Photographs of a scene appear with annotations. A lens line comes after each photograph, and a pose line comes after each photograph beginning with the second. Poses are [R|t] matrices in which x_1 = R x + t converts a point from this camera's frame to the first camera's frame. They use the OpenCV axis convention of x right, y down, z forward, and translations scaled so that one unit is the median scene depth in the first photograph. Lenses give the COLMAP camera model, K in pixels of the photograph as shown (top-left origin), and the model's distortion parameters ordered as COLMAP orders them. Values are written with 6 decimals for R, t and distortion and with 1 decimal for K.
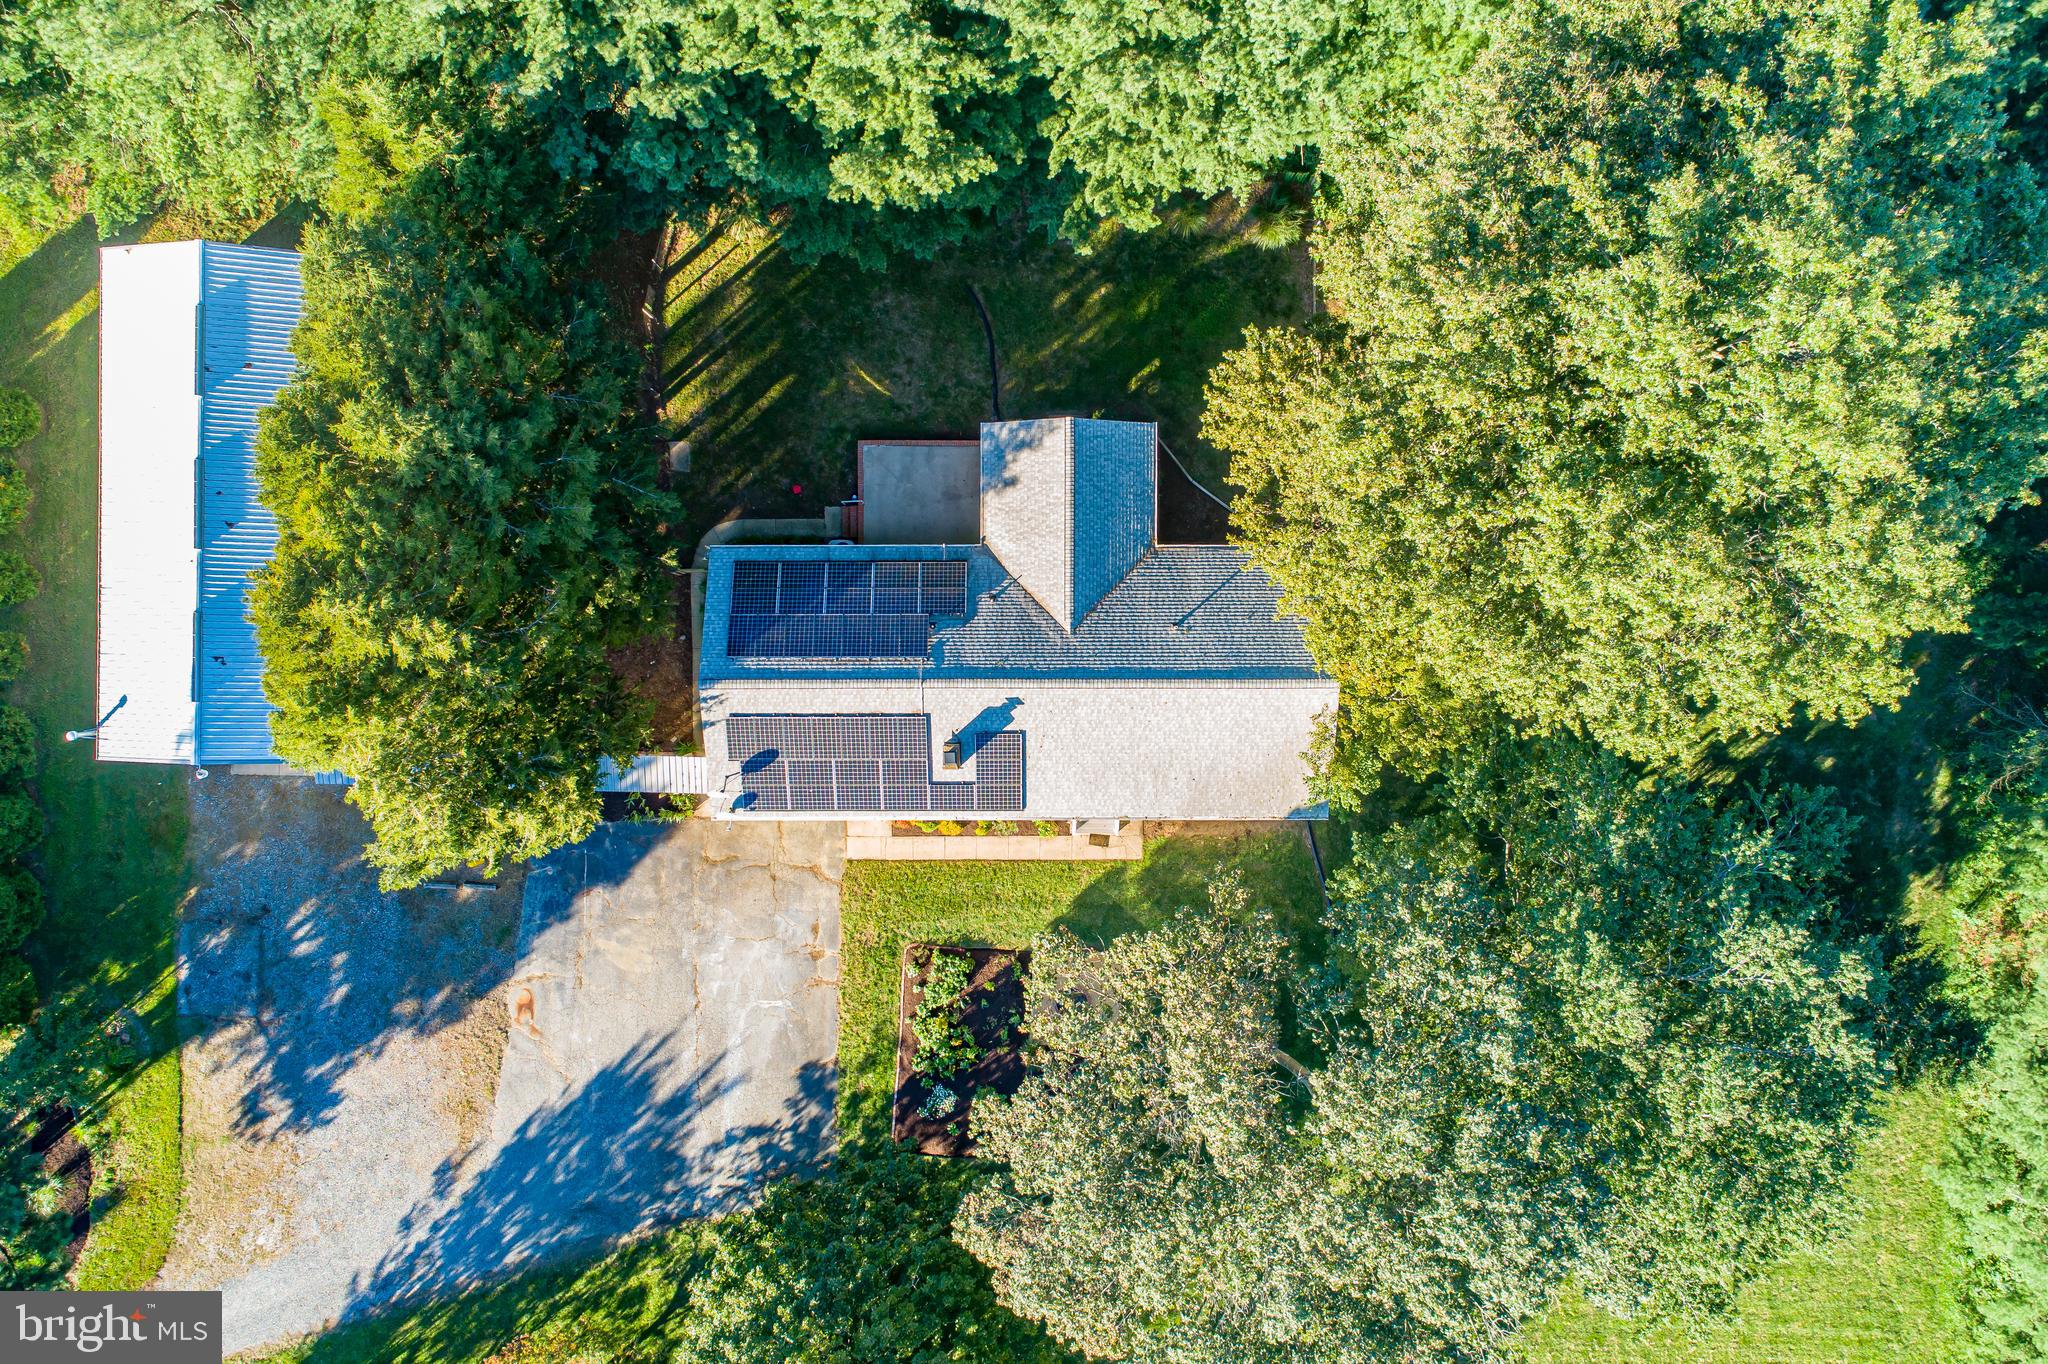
lens RADIAL K [[1389.8, 0, 1031.3], [0, 1389.8, 666.4], [0, 0, 1]] dist [0.020142, 0.001681]
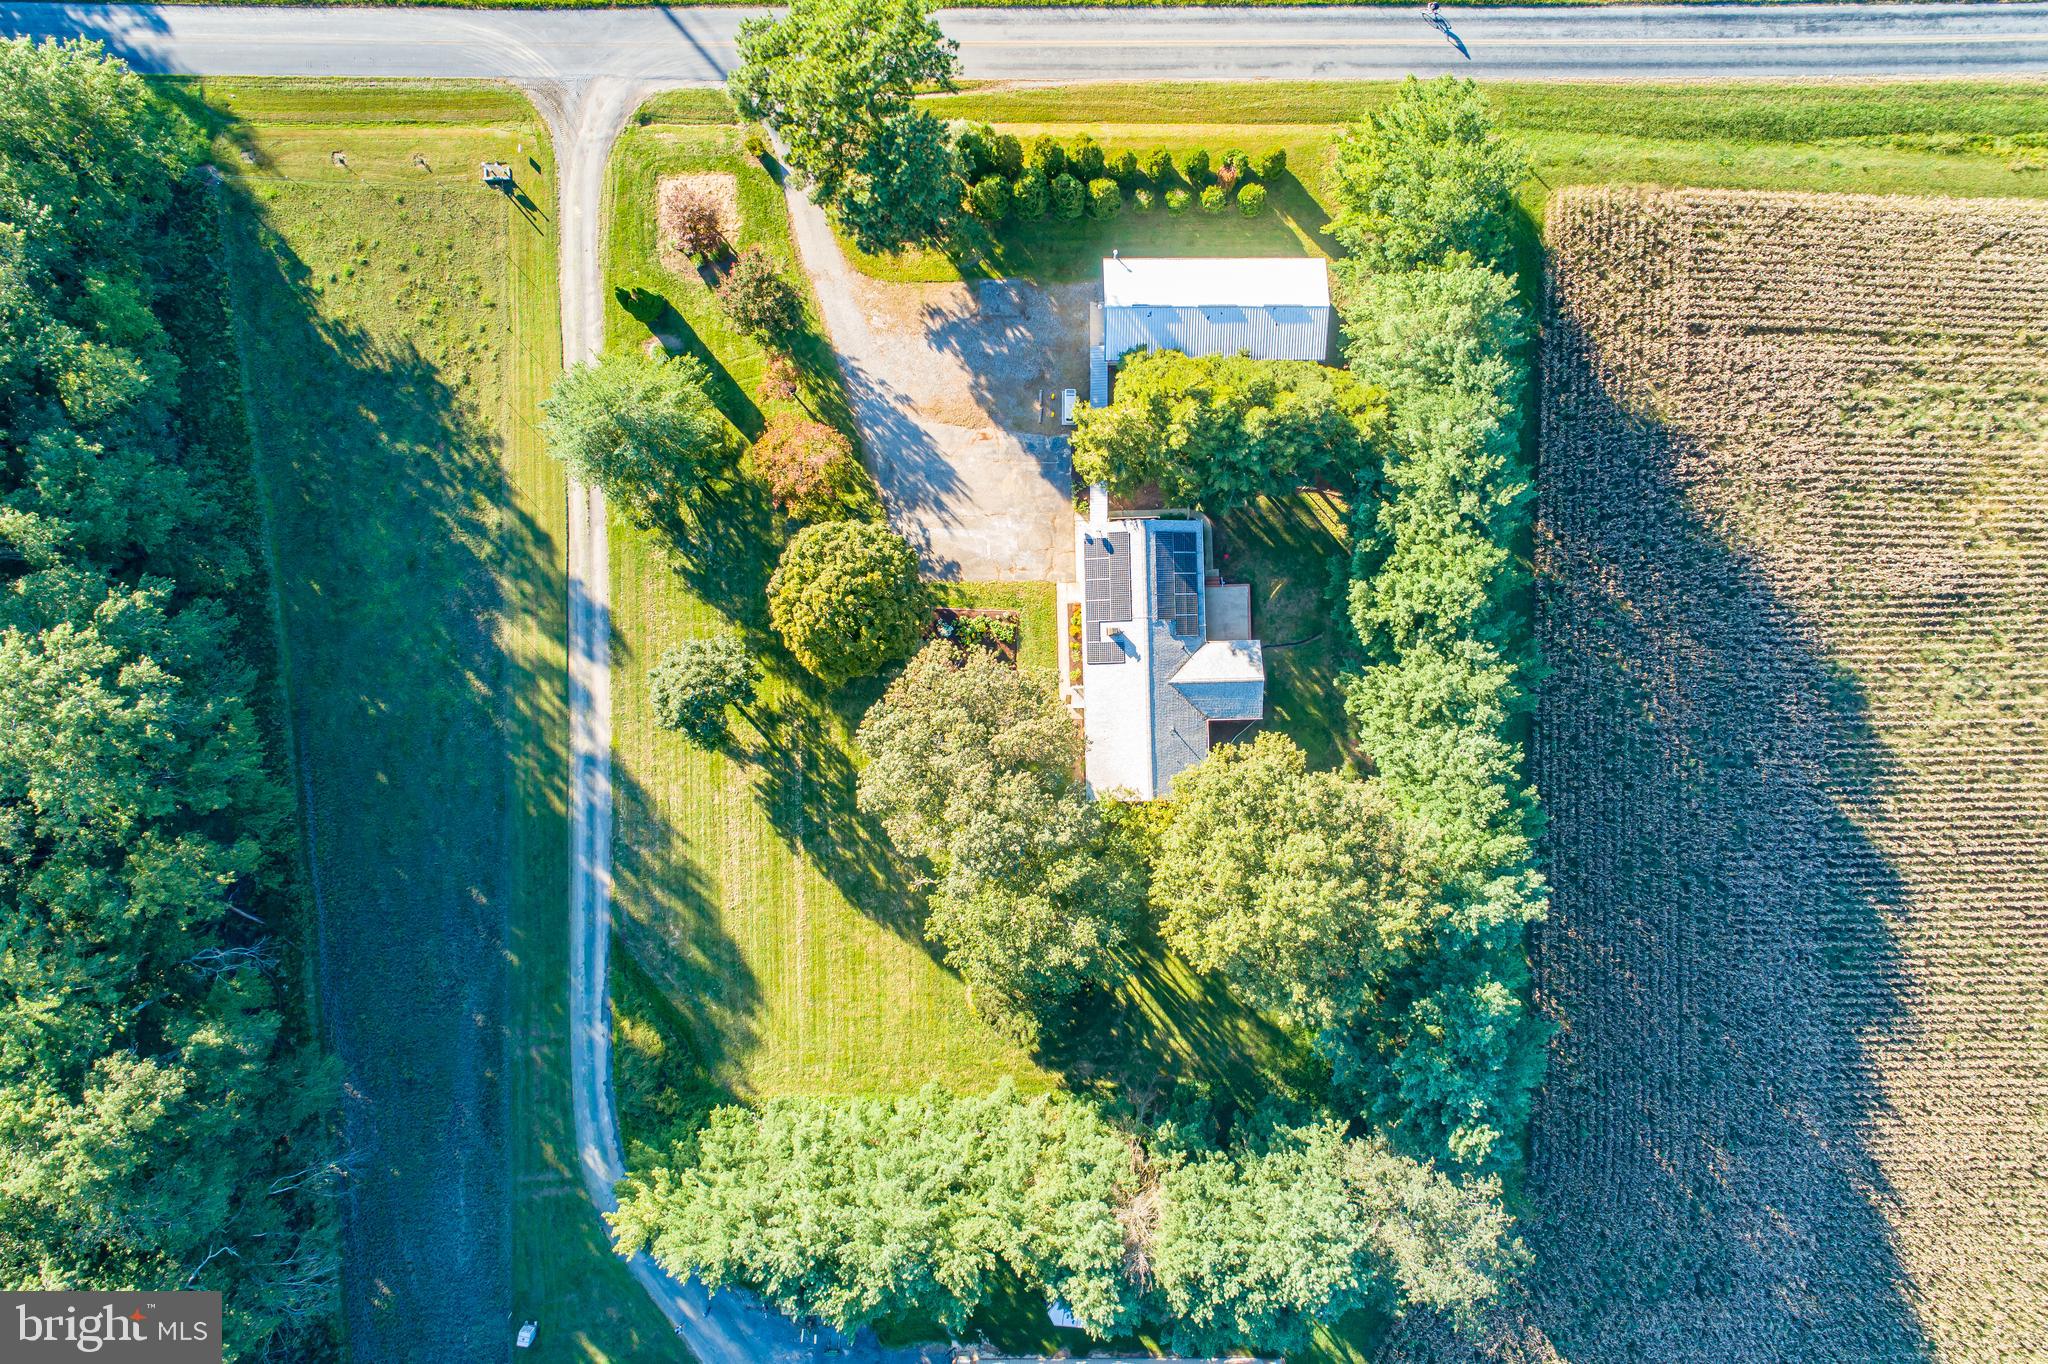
lens RADIAL K [[1389.8, 0, 1031.3], [0, 1389.8, 666.4], [0, 0, 1]] dist [0.020142, 0.001681]
pose [[0.028351, 0.999598, 0.000283, -0.003627], [-0.999013, 0.028344, -0.034196, 0.277649], [-0.034191, 0.000687, 0.999415, -1.254673]]
